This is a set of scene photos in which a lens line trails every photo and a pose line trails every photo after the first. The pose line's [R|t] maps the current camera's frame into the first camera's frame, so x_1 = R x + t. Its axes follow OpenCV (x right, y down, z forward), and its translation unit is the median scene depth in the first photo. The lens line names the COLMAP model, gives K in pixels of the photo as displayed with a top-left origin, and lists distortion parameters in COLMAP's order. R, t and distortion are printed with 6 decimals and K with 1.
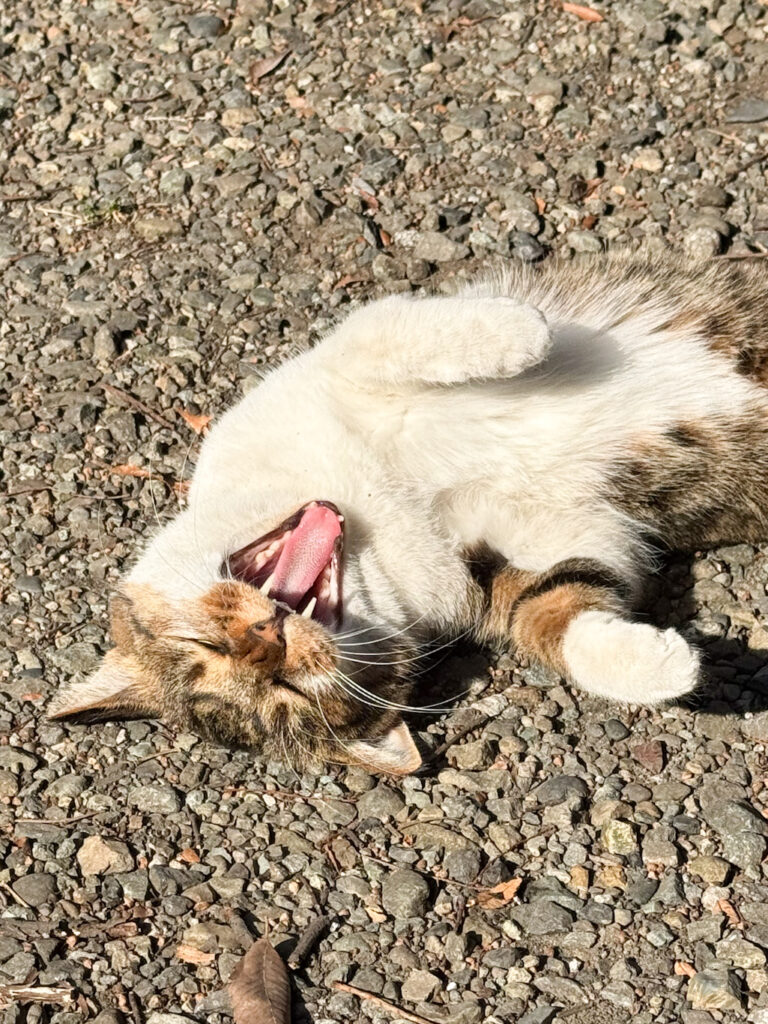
lens RADIAL K [[1966.0, 0, 385.0], [0, 1966.0, 511.9], [0, 0, 1]] dist [0.038009, 0.000000]
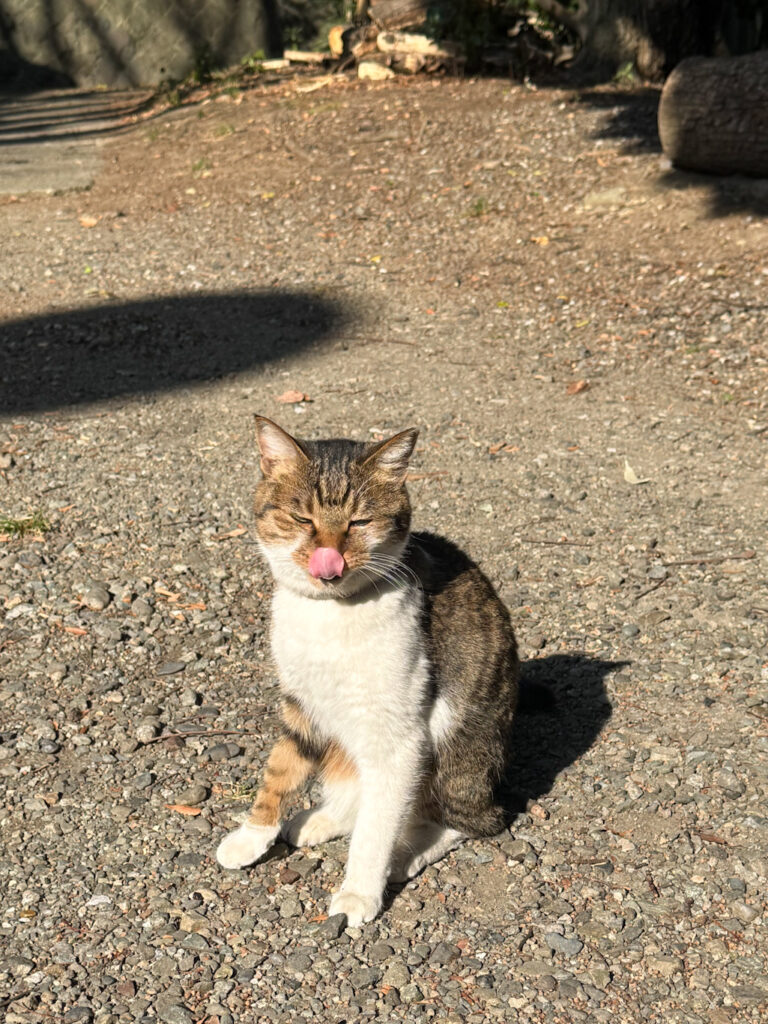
lens RADIAL K [[1351.8, 0, 383.3], [0, 1351.8, 510.5], [0, 0, 1]] dist [0.119317, 0.000000]
pose [[0.959440, -0.089818, 0.267223, 0.047708], [0.183176, 0.919147, -0.348735, 0.162874], [-0.214294, 0.383539, 0.898318, -0.306806]]
